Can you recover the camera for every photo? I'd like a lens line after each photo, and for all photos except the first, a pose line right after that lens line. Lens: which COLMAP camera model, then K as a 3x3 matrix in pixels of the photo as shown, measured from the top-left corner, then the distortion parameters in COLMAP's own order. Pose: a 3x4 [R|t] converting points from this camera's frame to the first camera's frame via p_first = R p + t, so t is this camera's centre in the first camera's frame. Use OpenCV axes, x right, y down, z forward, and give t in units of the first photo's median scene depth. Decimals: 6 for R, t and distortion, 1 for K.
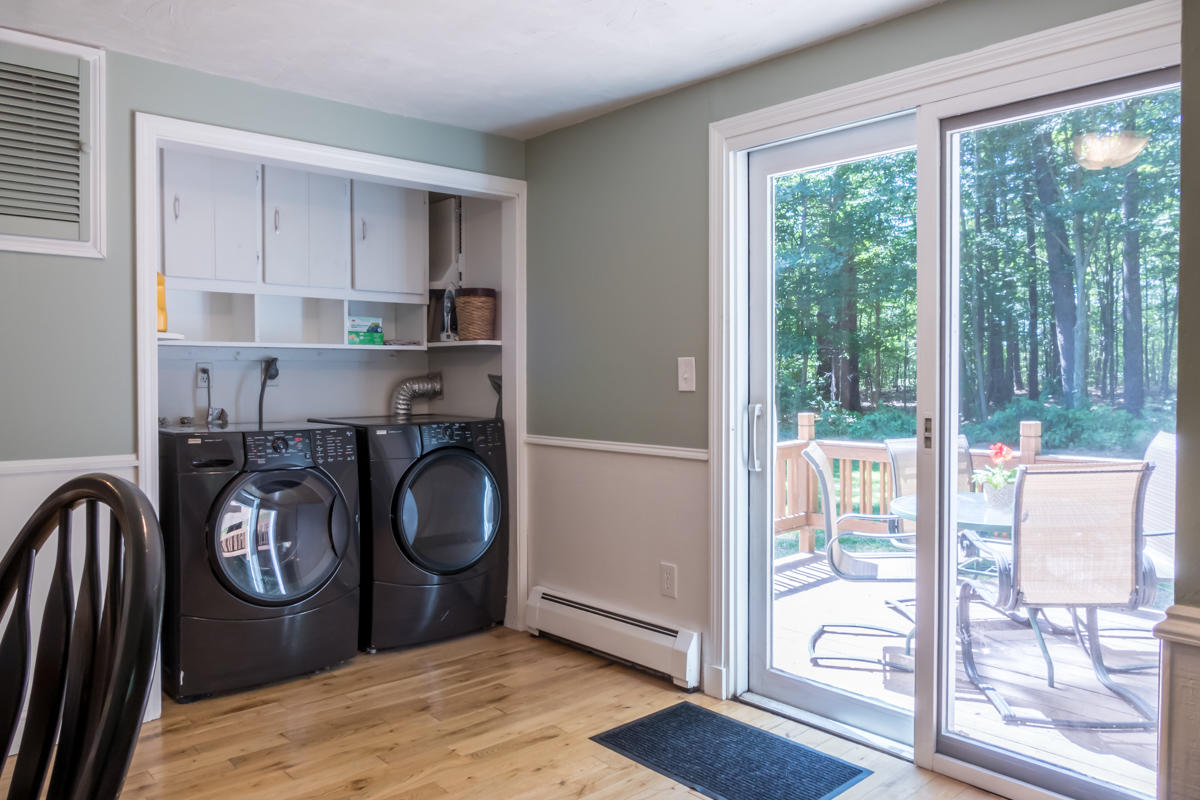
lens RADIAL K [[863.7, 0, 600.1], [0, 863.7, 397.0], [0, 0, 1]] dist [-0.006655, -0.003769]
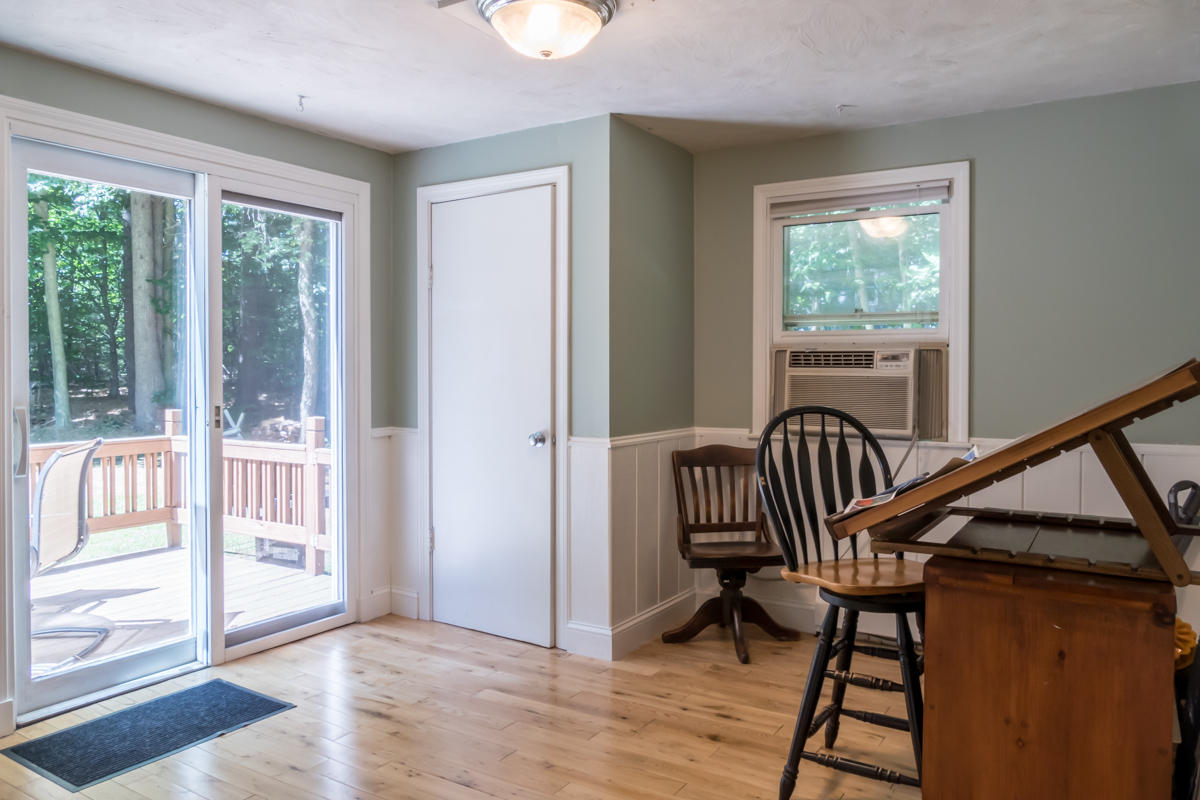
lens RADIAL K [[863.7, 0, 597.3], [0, 863.7, 391.7], [0, 0, 1]] dist [-0.006655, -0.003769]
pose [[-0.264486, -0.023522, 0.964103, -0.544266], [0.027896, 0.999098, 0.032028, -0.012862], [-0.963986, 0.035366, -0.263591, 0.388187]]
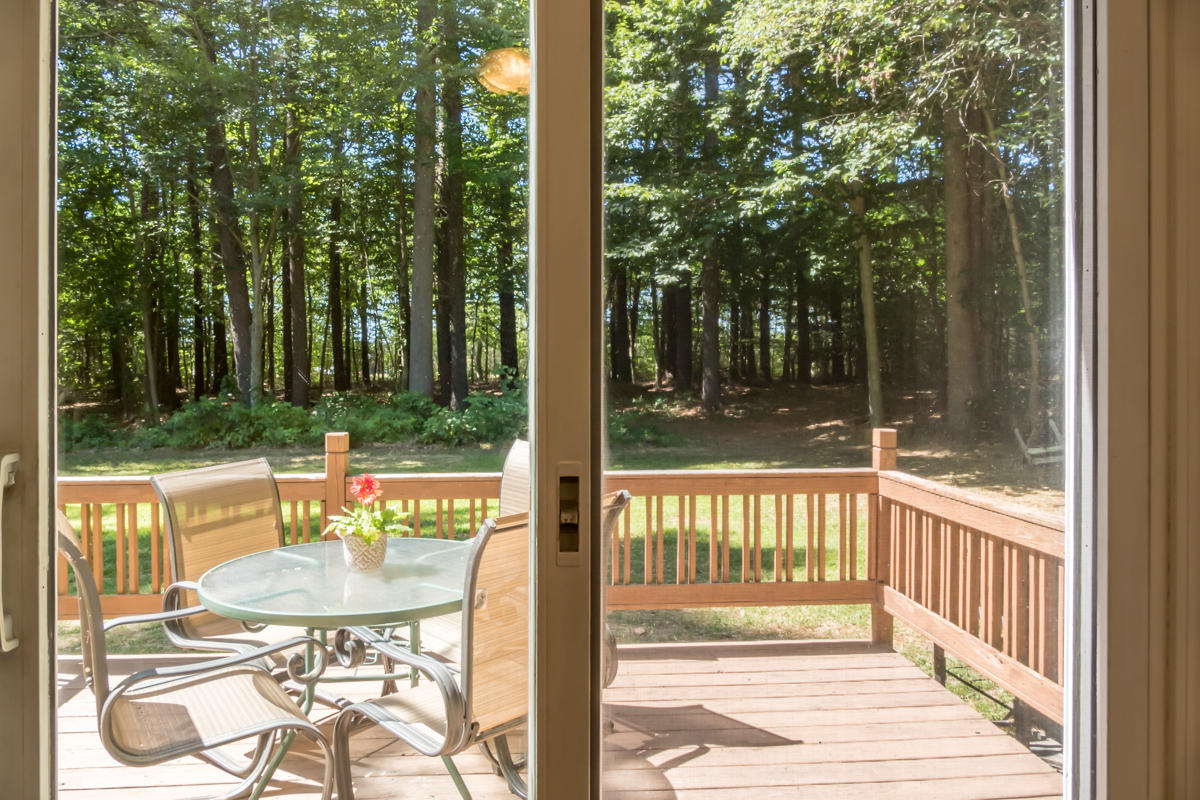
lens RADIAL K [[863.7, 0, 593.0], [0, 863.7, 387.4], [0, 0, 1]] dist [-0.006655, -0.003769]
pose [[0.615644, -0.012040, 0.787933, 0.039565], [0.019458, 0.999811, 0.000074, -0.007647], [-0.787784, 0.015286, 0.615762, 0.373551]]
